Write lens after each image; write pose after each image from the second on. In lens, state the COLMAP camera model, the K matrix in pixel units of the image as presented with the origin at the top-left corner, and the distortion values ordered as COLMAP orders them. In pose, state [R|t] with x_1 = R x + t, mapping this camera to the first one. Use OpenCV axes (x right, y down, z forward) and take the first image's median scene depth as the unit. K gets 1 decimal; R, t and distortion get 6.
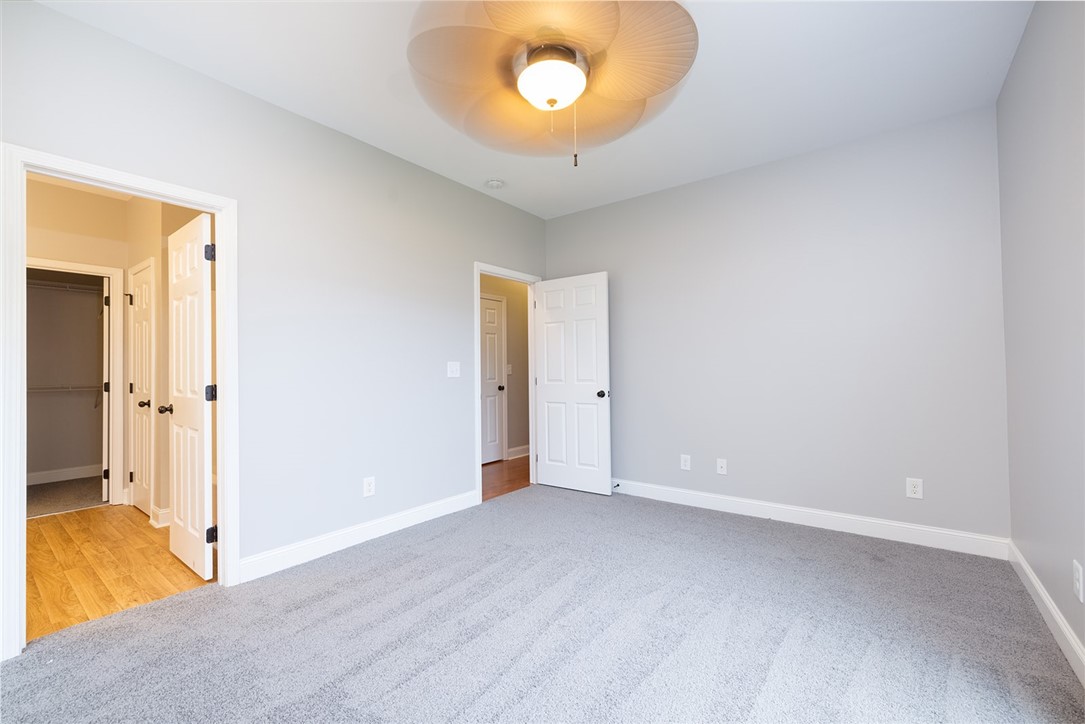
lens RADIAL K [[454.7, 0, 537.0], [0, 454.7, 363.0], [0, 0, 1]] dist [-0.001145, -0.001066]
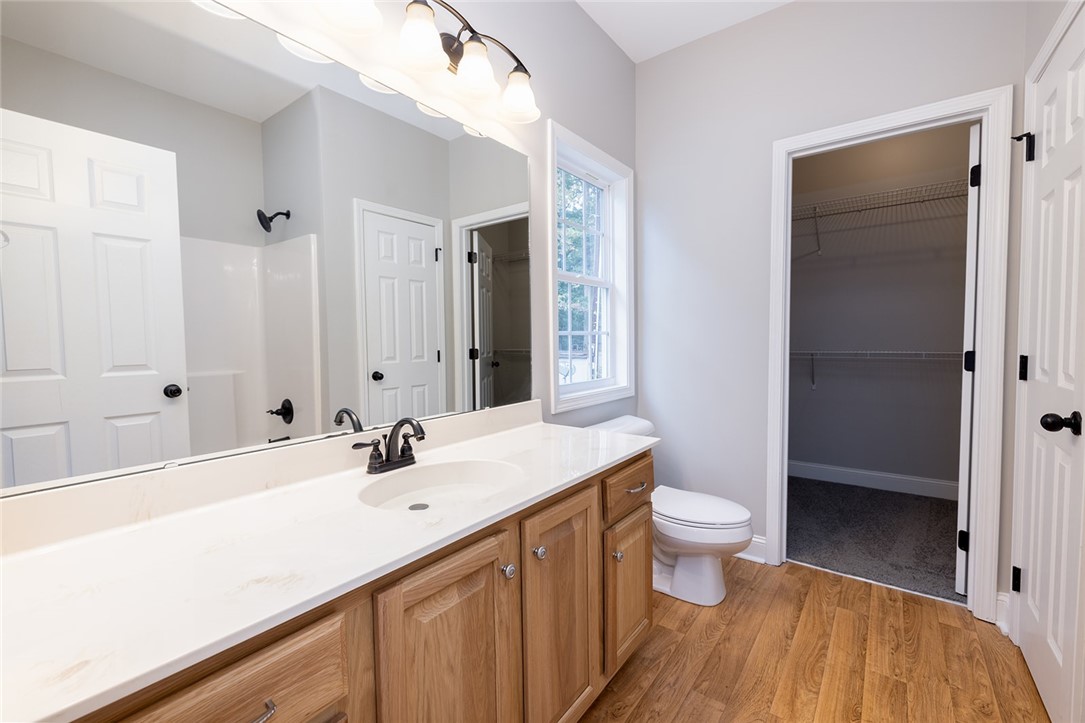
lens RADIAL K [[454.7, 0, 548.4], [0, 454.7, 363.6], [0, 0, 1]] dist [-0.001145, -0.001066]
pose [[0.018234, 0.056544, -0.998234, -0.449600], [0.026523, 0.998021, 0.057016, 0.016005], [0.999482, -0.027515, 0.016698, 0.514552]]
